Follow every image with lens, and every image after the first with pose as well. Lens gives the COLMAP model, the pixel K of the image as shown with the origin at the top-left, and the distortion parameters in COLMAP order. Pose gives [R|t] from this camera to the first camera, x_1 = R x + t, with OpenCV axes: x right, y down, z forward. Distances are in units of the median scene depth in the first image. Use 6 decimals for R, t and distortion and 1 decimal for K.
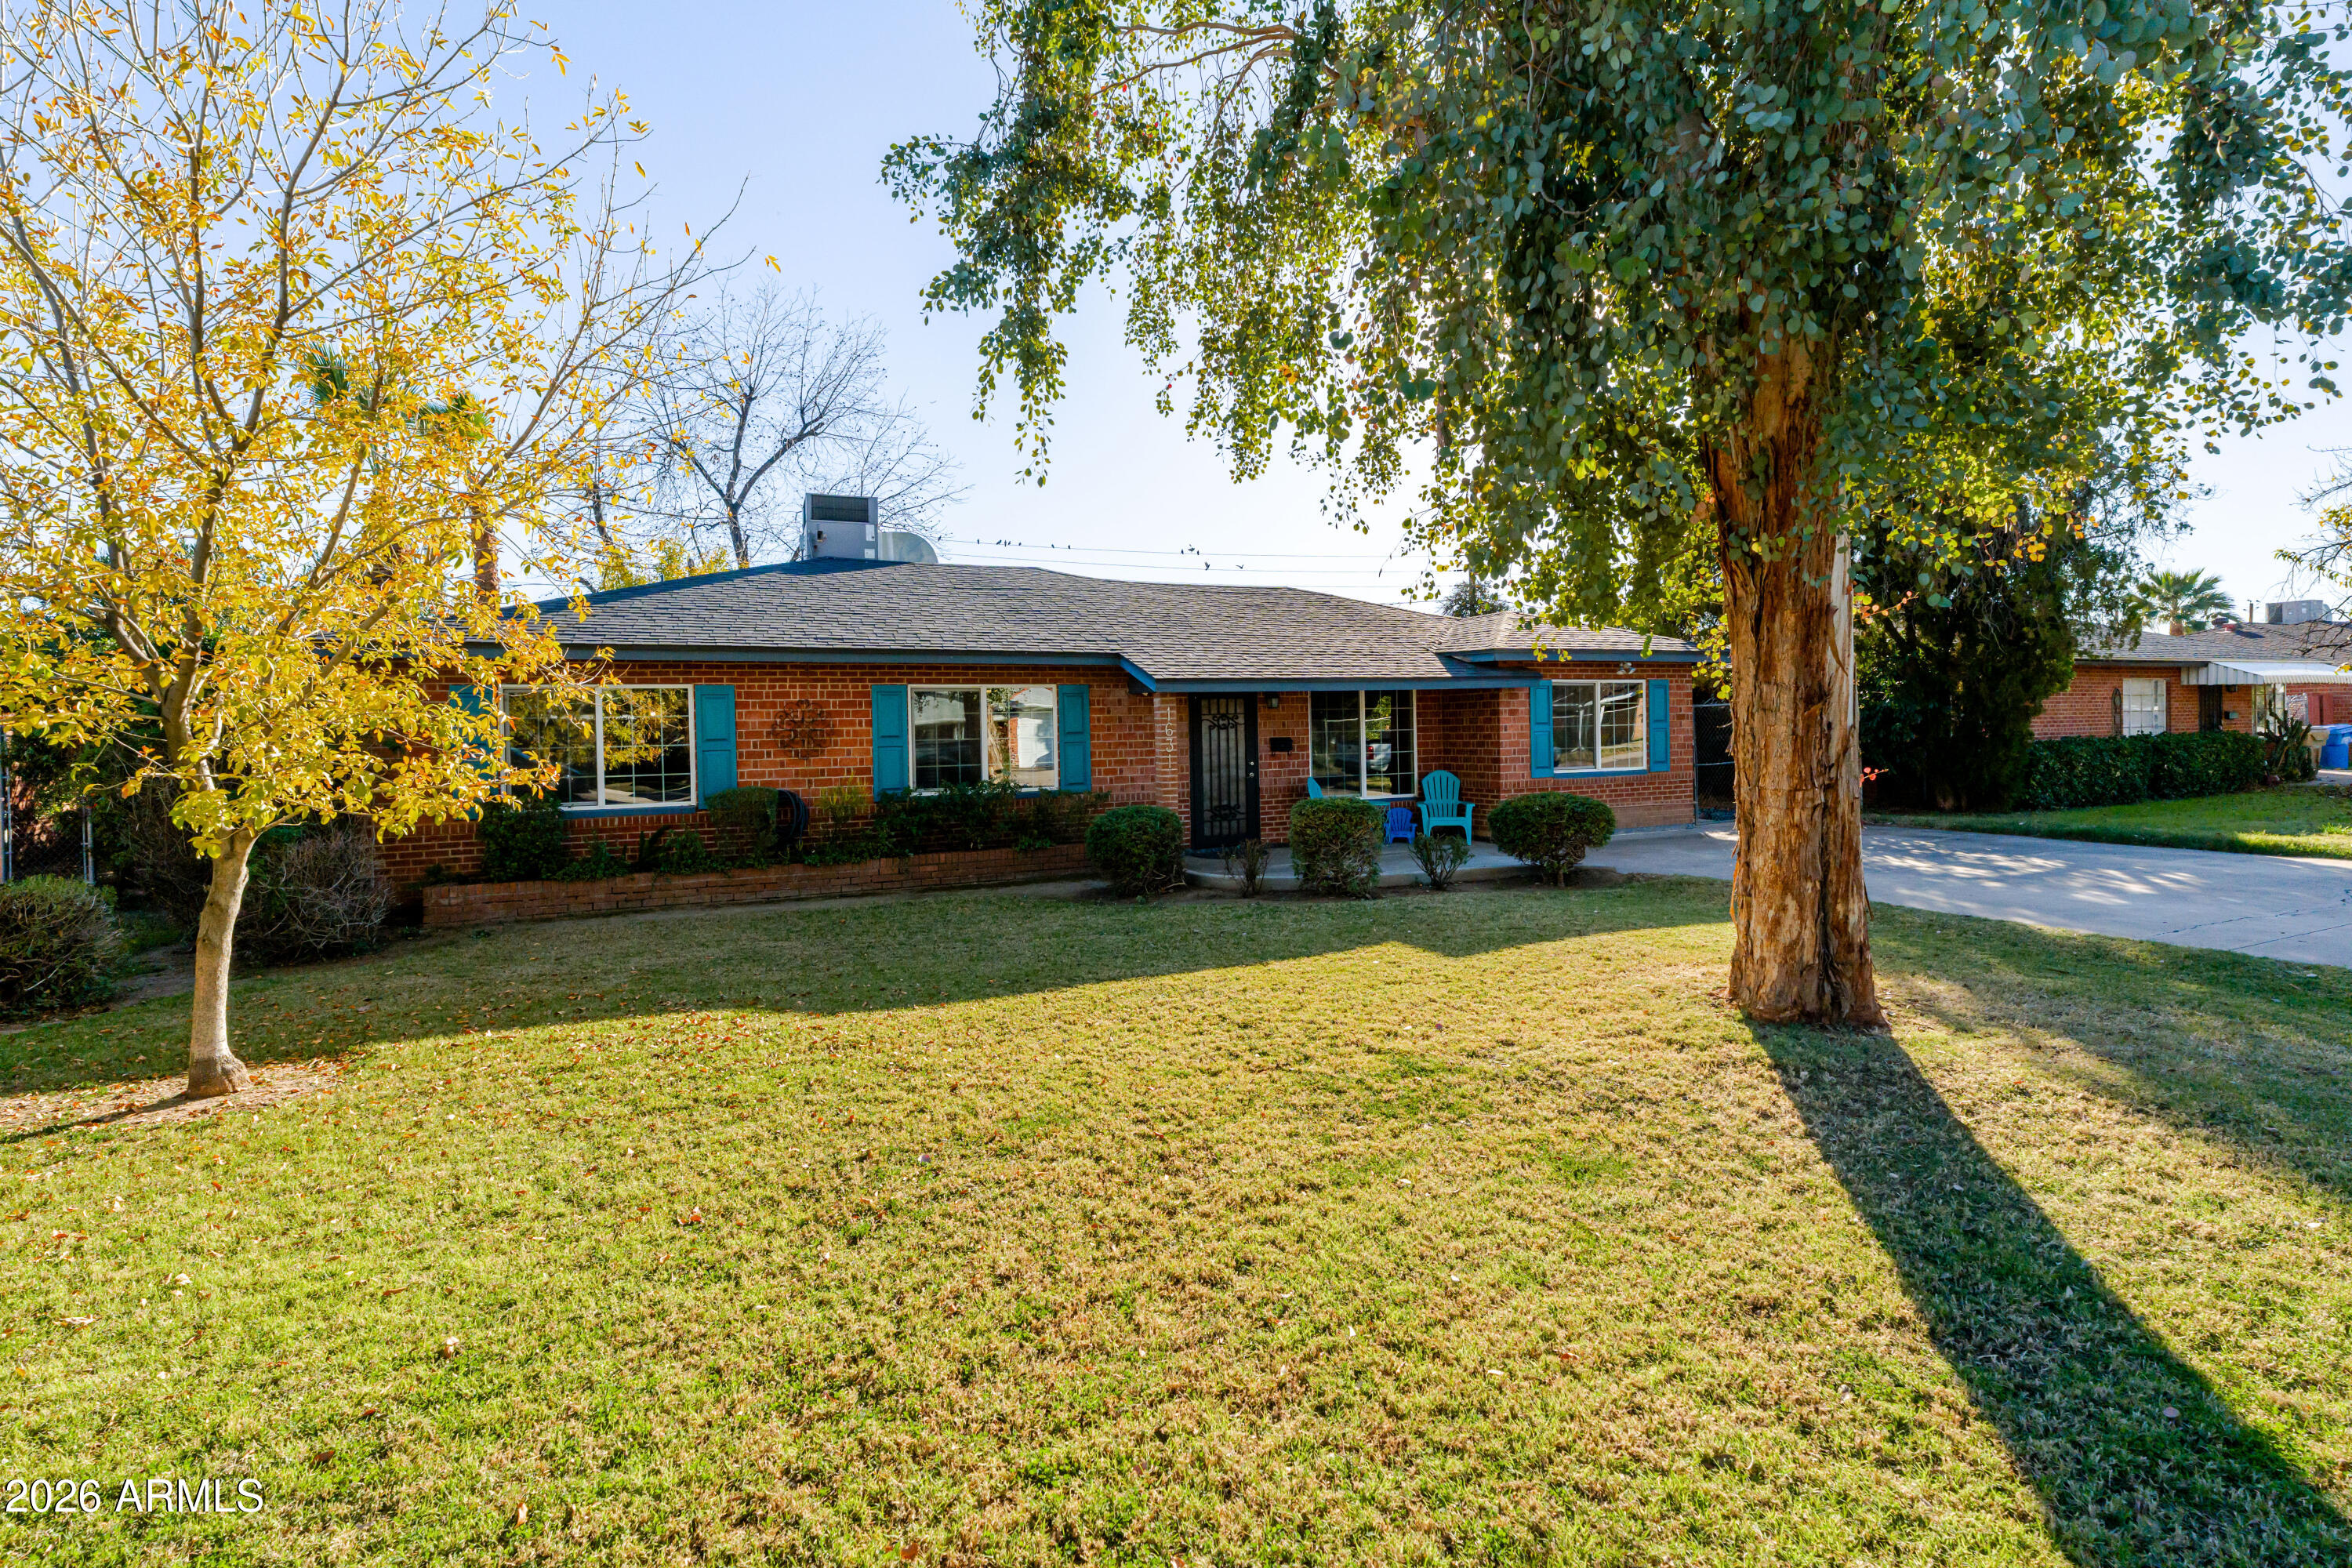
lens RADIAL K [[1086.1, 0, 1195.0], [0, 1086.1, 756.0], [0, 0, 1]] dist [-0.012097, 0.002998]
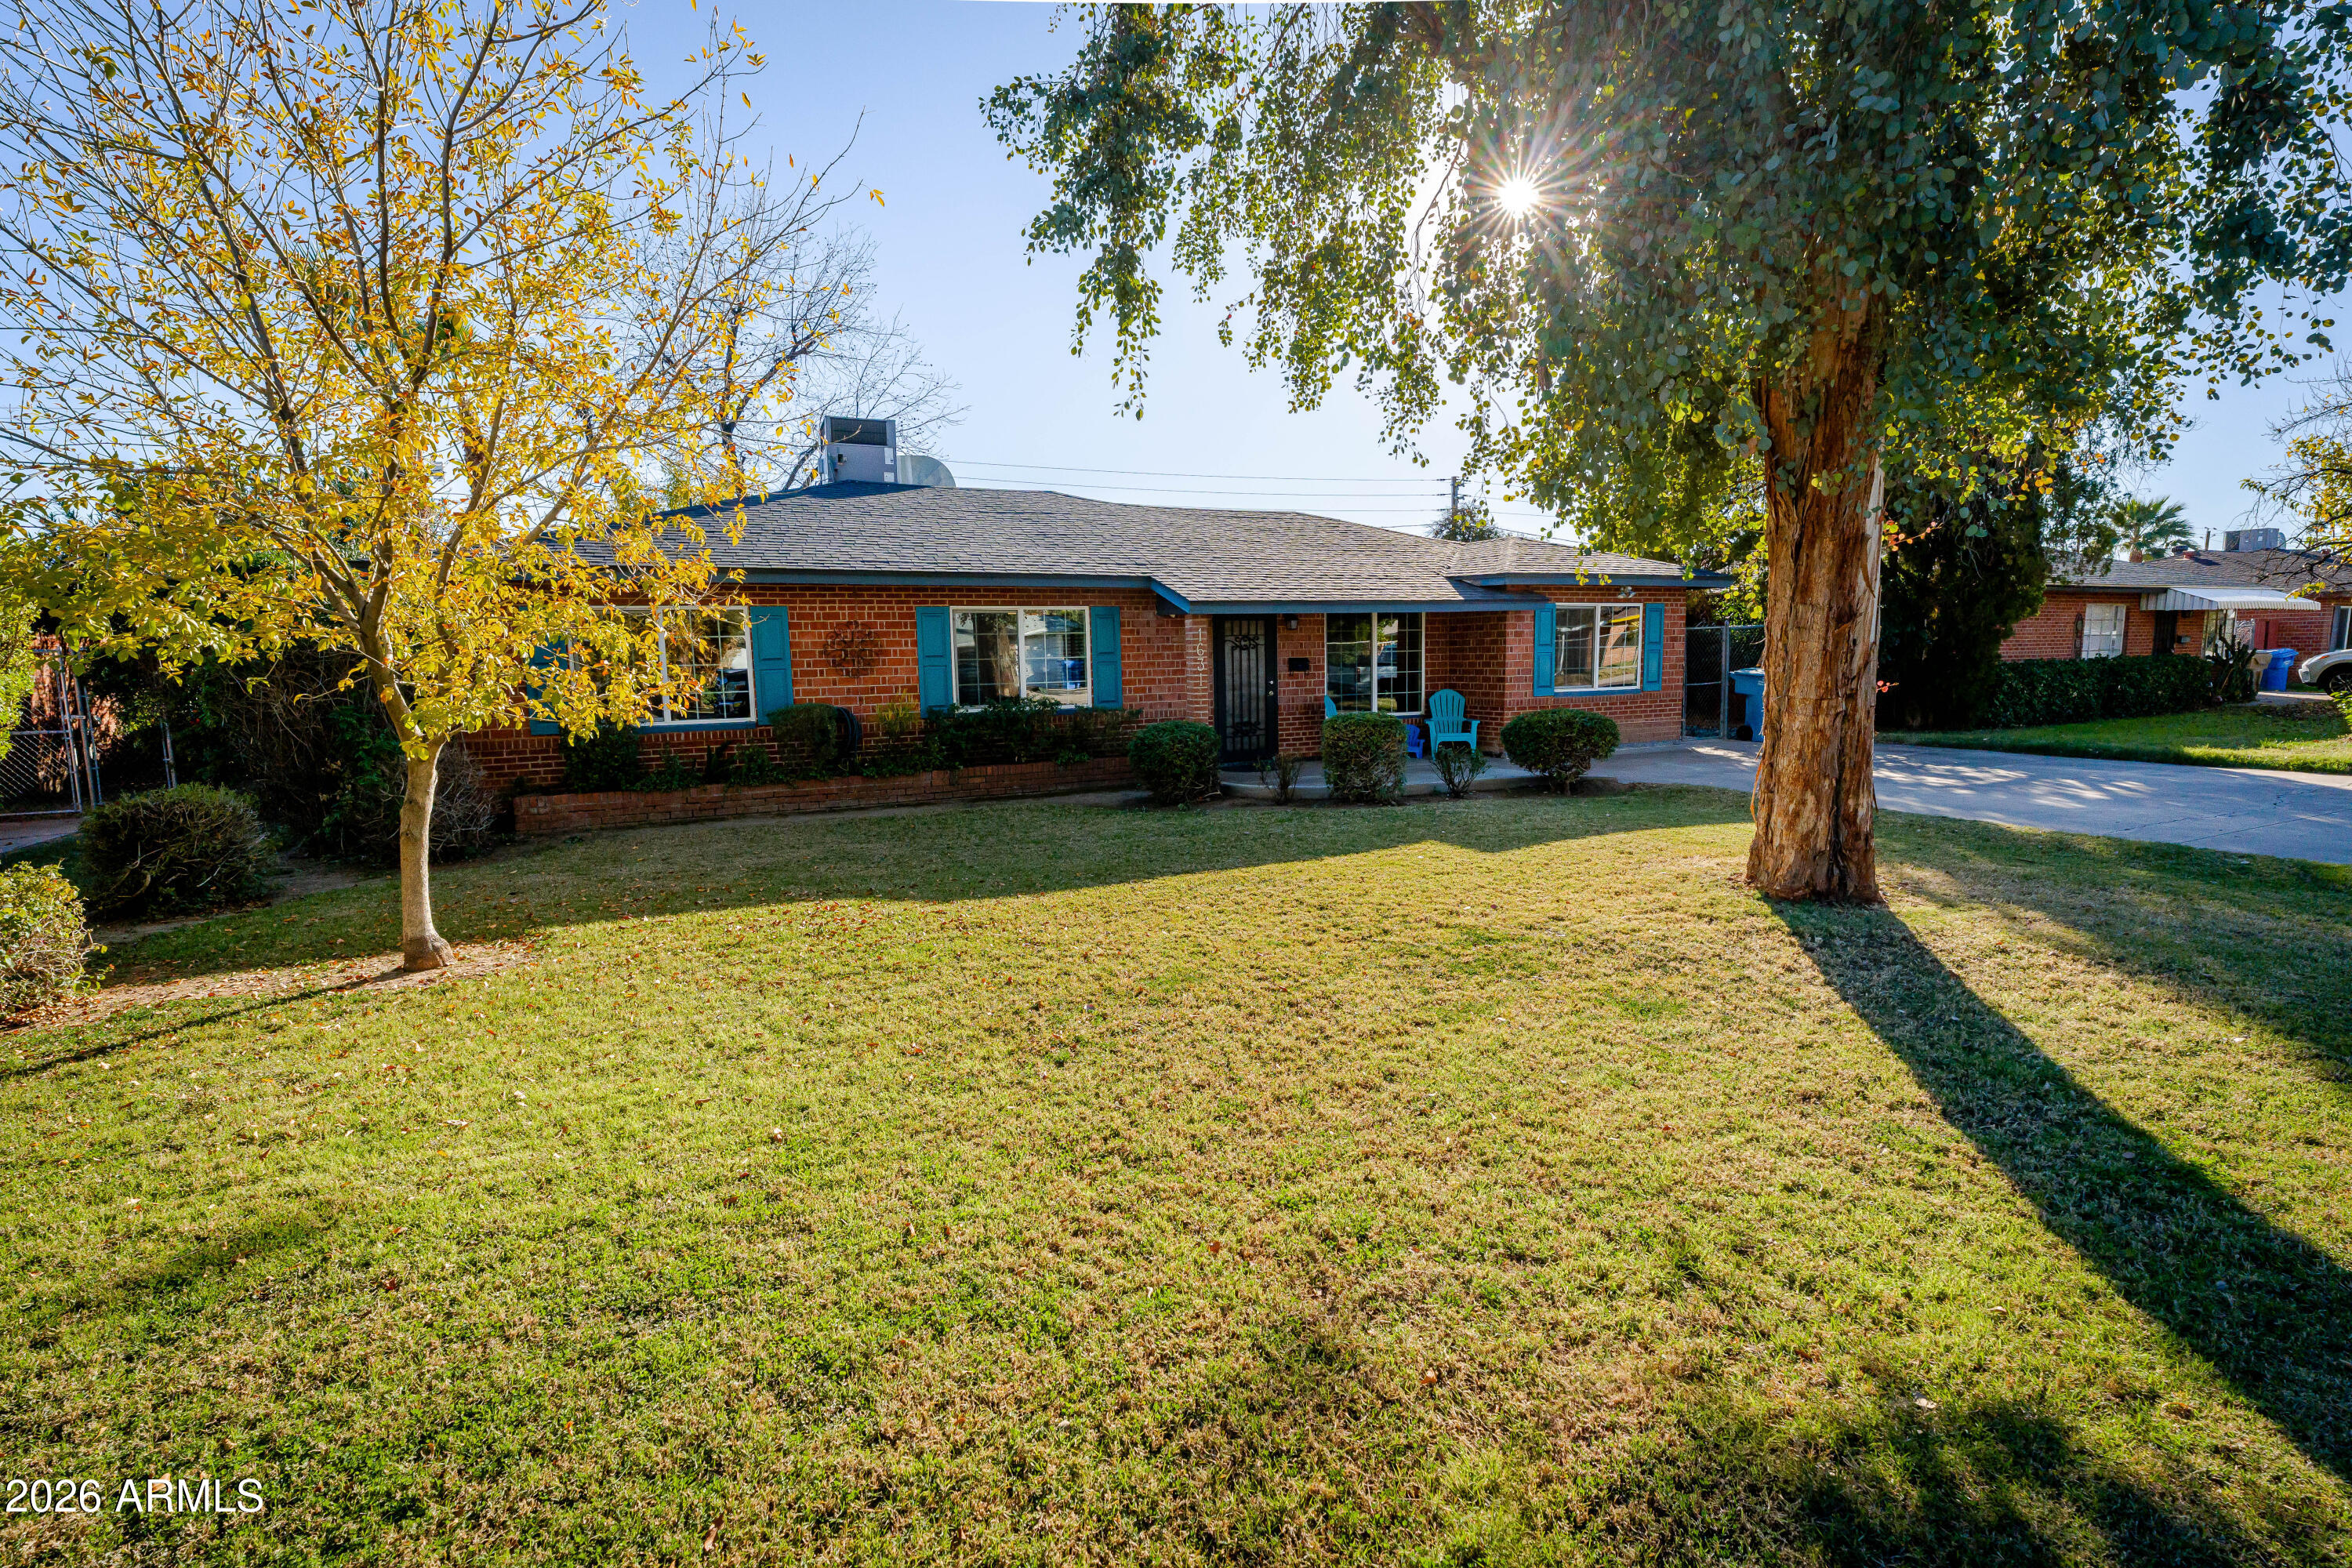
lens RADIAL K [[1086.1, 0, 1152.6], [0, 1086.1, 805.5], [0, 0, 1]] dist [-0.012097, 0.002998]
pose [[0.999883, -0.001267, 0.015270, -0.155678], [-0.000458, 0.993658, 0.112444, 0.013707], [-0.015316, -0.112438, 0.993541, -0.125802]]
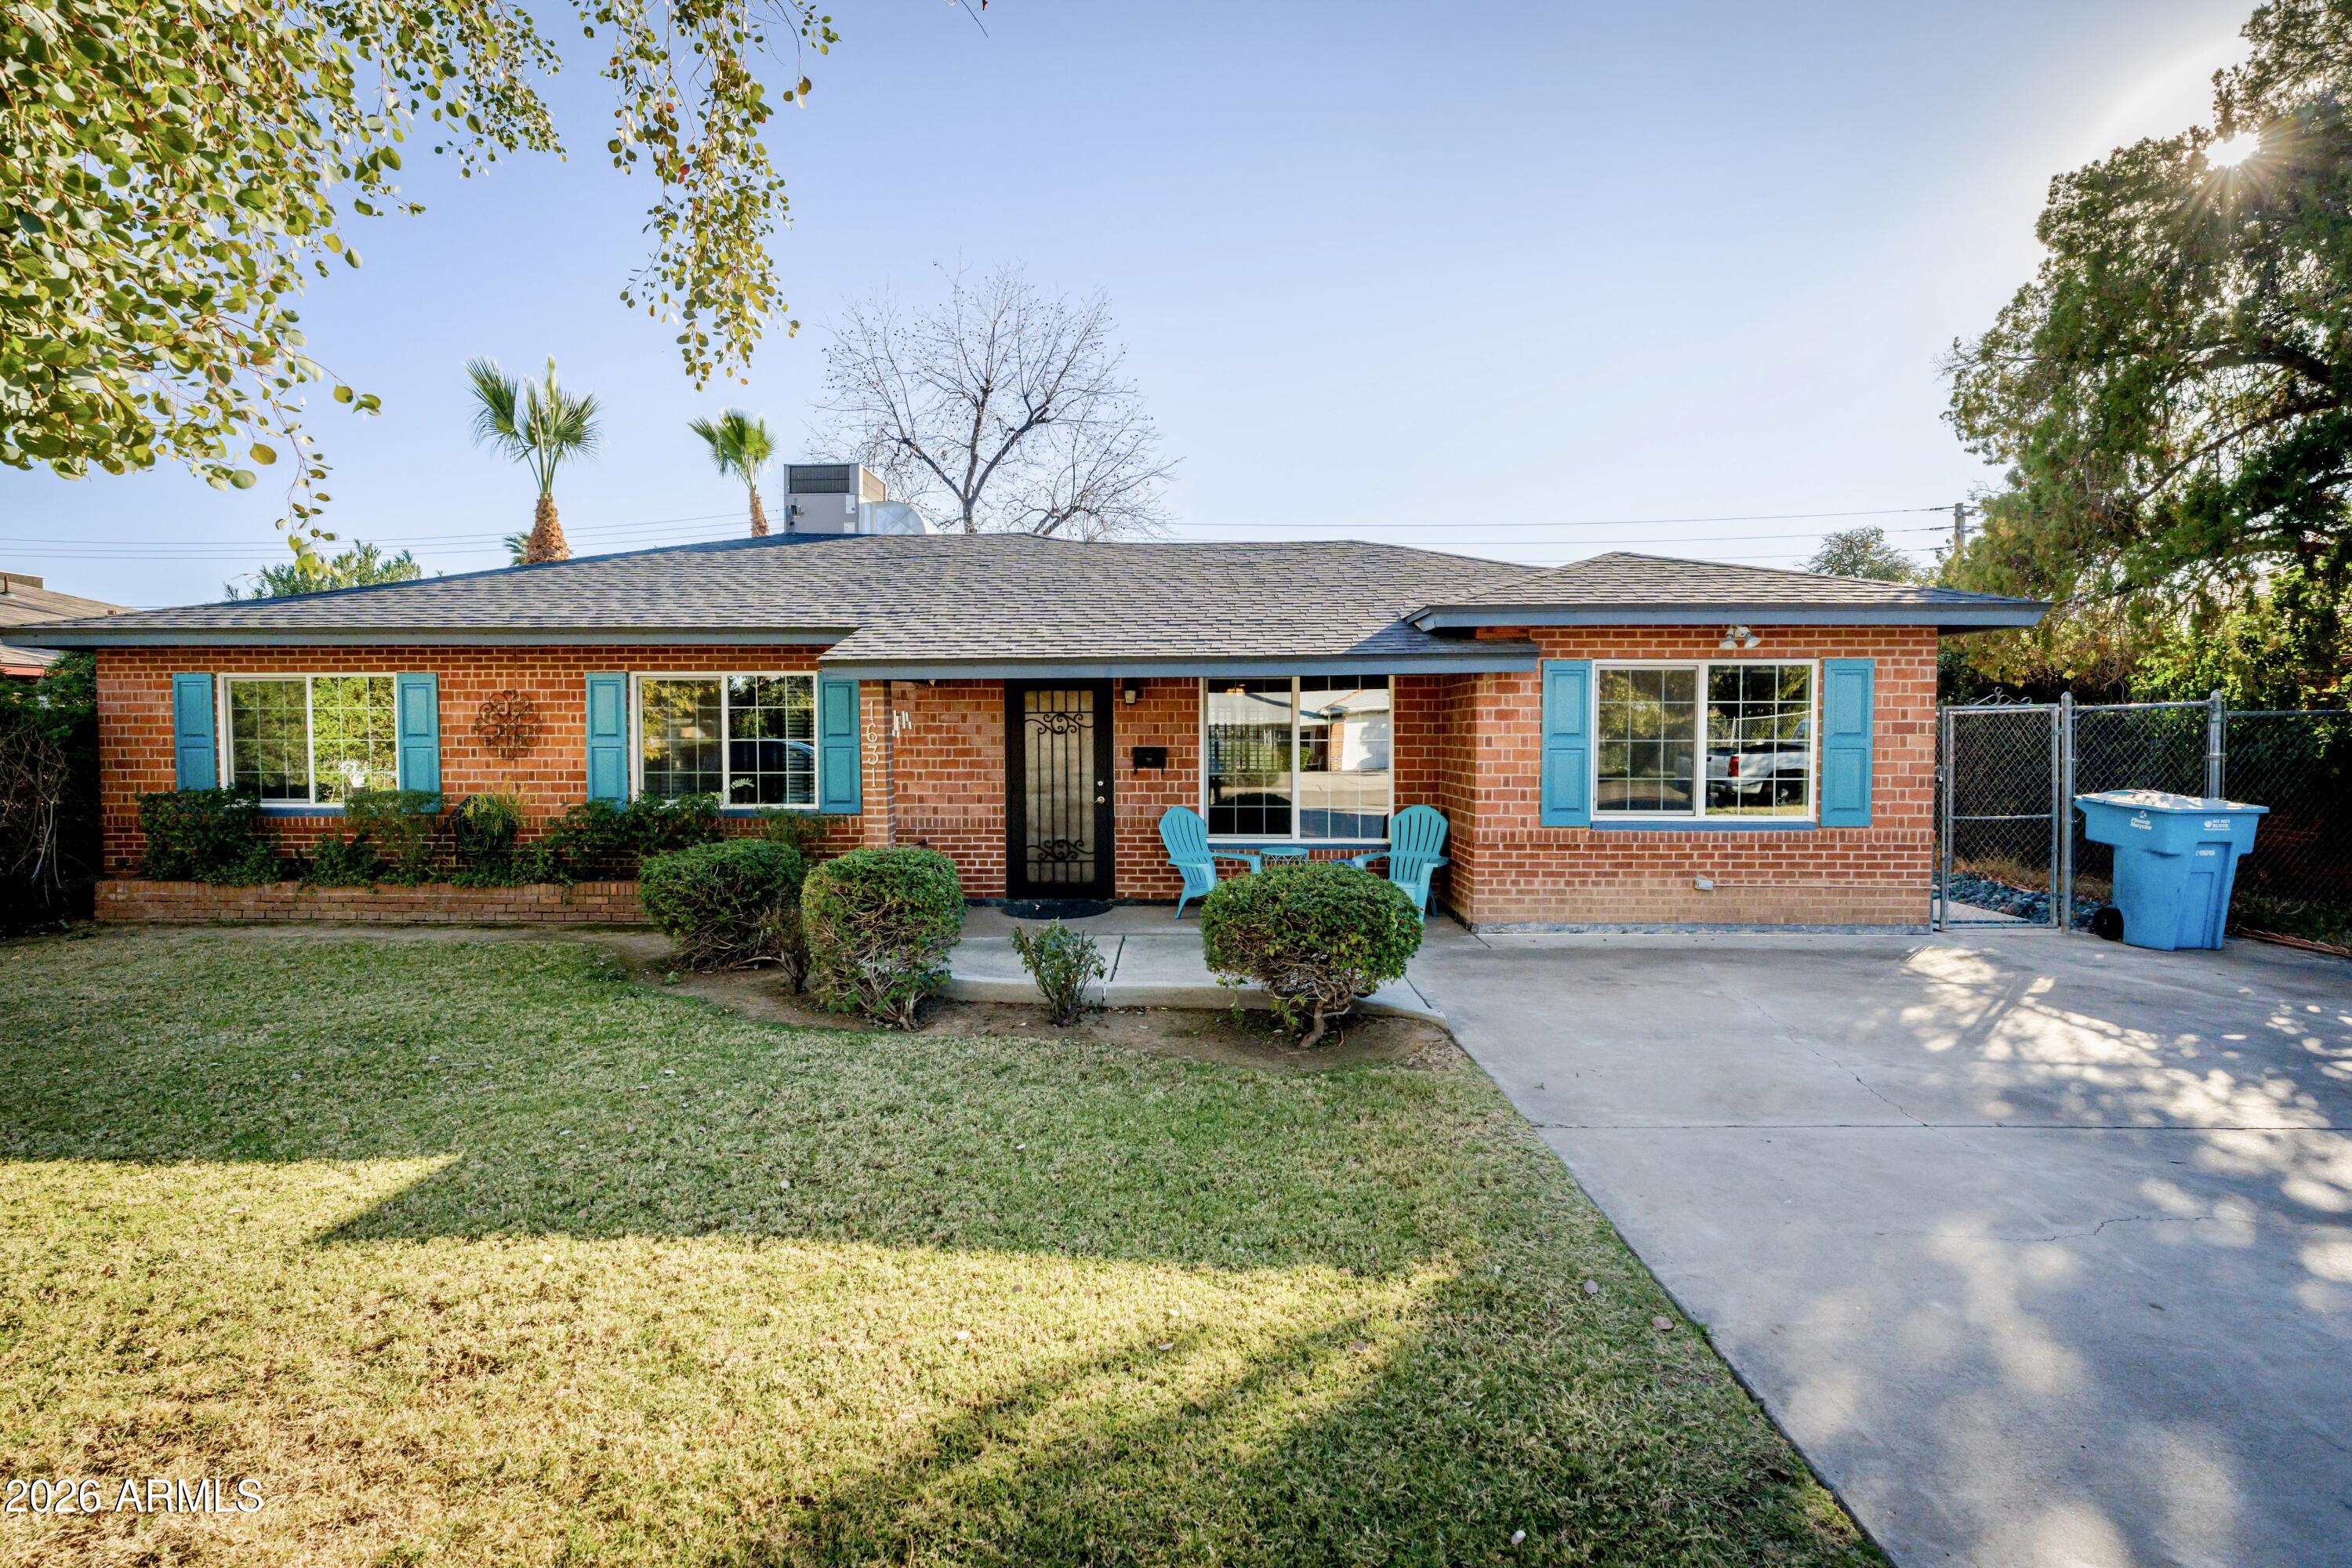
lens RADIAL K [[1050.0, 0, 1177.4], [0, 1050.0, 804.4], [0, 0, 1]] dist [-0.014283, 0.003790]
pose [[0.894601, 0.049973, -0.444063, 0.770480], [-0.028820, 0.998111, 0.054264, -0.034995], [0.445936, -0.035747, 0.894351, 0.801364]]
